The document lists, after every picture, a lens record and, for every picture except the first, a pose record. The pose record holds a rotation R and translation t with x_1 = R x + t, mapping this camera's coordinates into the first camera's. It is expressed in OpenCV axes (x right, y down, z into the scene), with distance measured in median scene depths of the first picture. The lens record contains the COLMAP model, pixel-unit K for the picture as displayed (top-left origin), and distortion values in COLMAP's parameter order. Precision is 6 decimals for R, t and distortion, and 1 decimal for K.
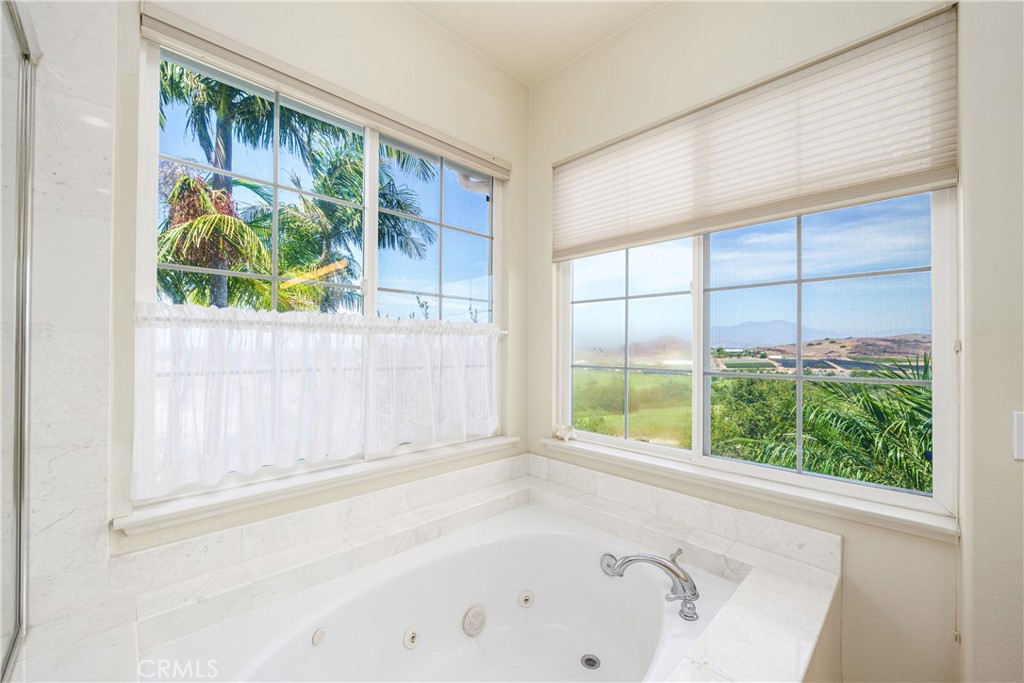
lens RADIAL K [[409.5, 0, 513.7], [0, 409.5, 344.8], [0, 0, 1]] dist [-0.000581, -0.000409]
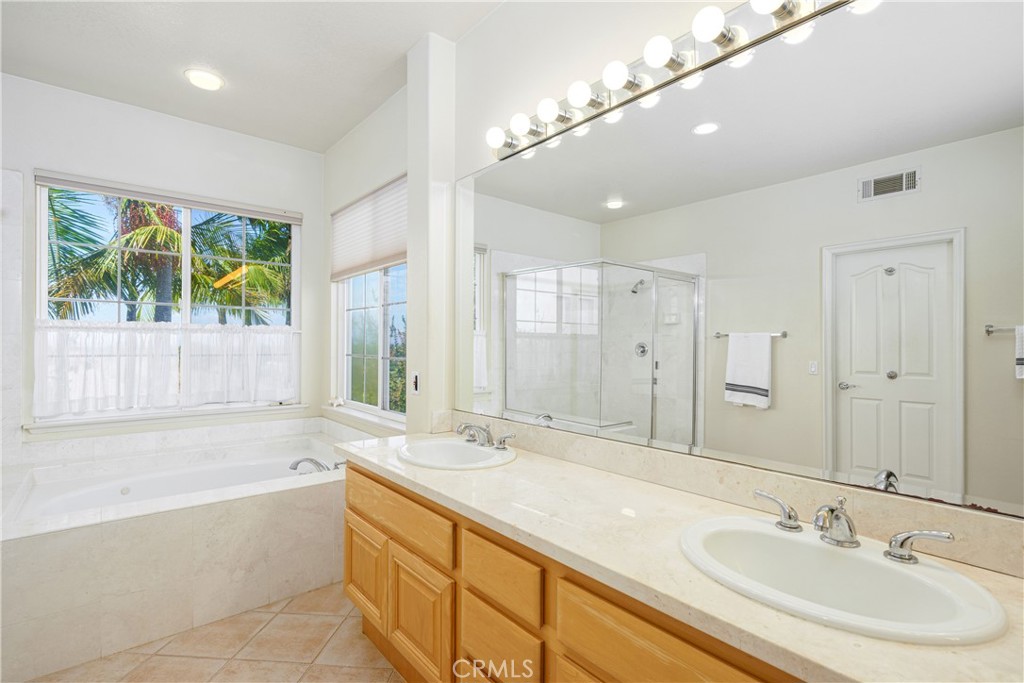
lens RADIAL K [[490.1, 0, 510.5], [0, 490.1, 344.4], [0, 0, 1]] dist [0.000247, 0.001489]
pose [[0.996997, -0.000948, -0.077430, 0.923080], [0.001524, 0.999972, 0.007381, 0.002801], [0.077421, -0.007477, 0.996970, -0.709636]]
